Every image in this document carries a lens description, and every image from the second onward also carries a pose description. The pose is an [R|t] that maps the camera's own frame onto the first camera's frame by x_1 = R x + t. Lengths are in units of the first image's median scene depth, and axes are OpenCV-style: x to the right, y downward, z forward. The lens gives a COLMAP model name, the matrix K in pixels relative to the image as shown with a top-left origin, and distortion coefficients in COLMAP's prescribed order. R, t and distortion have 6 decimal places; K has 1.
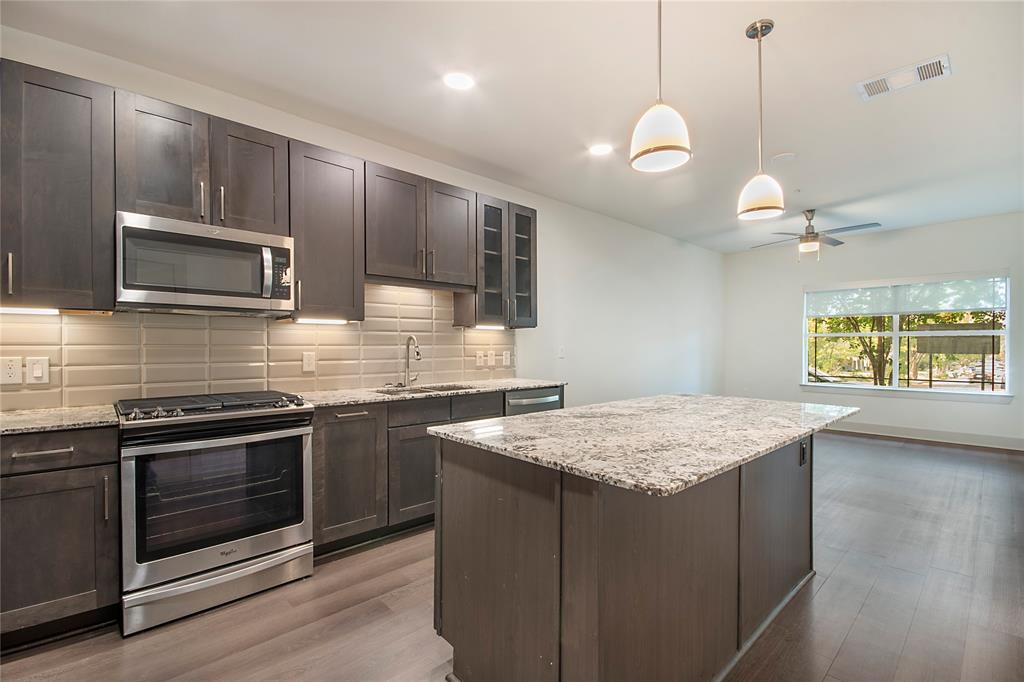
lens RADIAL K [[456.7, 0, 514.9], [0, 456.7, 343.9], [0, 0, 1]] dist [-0.008045, 0.003679]
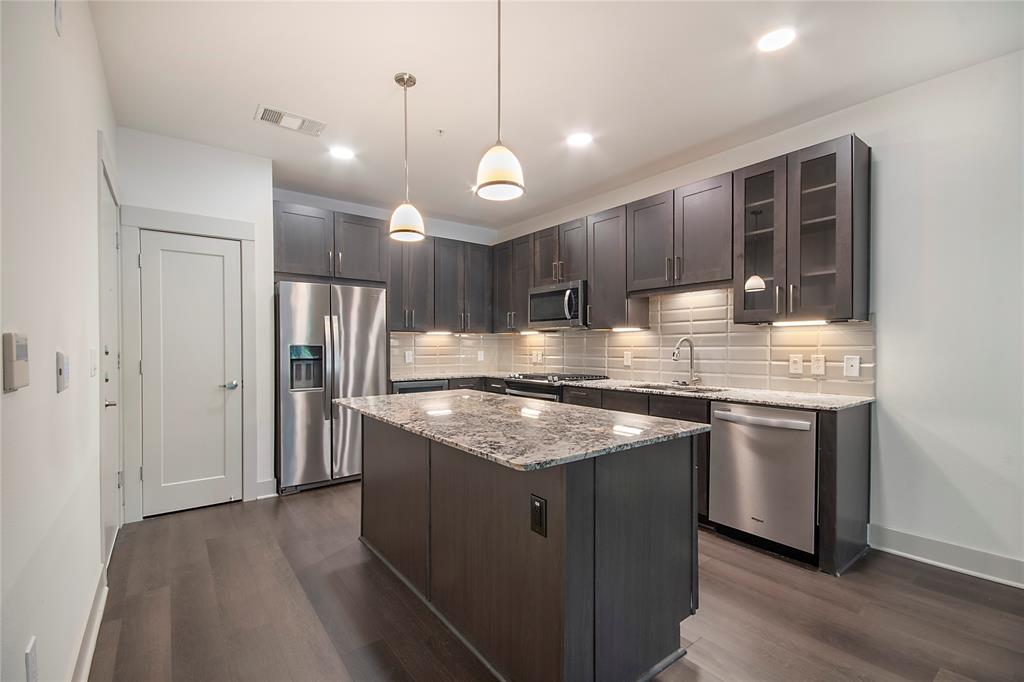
lens RADIAL K [[456.7, 0, 514.8], [0, 456.7, 347.8], [0, 0, 1]] dist [-0.008045, 0.003679]
pose [[-0.098286, 0.002947, -0.995154, 0.775994], [0.003788, 0.999989, 0.002587, 0.000916], [0.995151, -0.003515, -0.098296, 0.629533]]
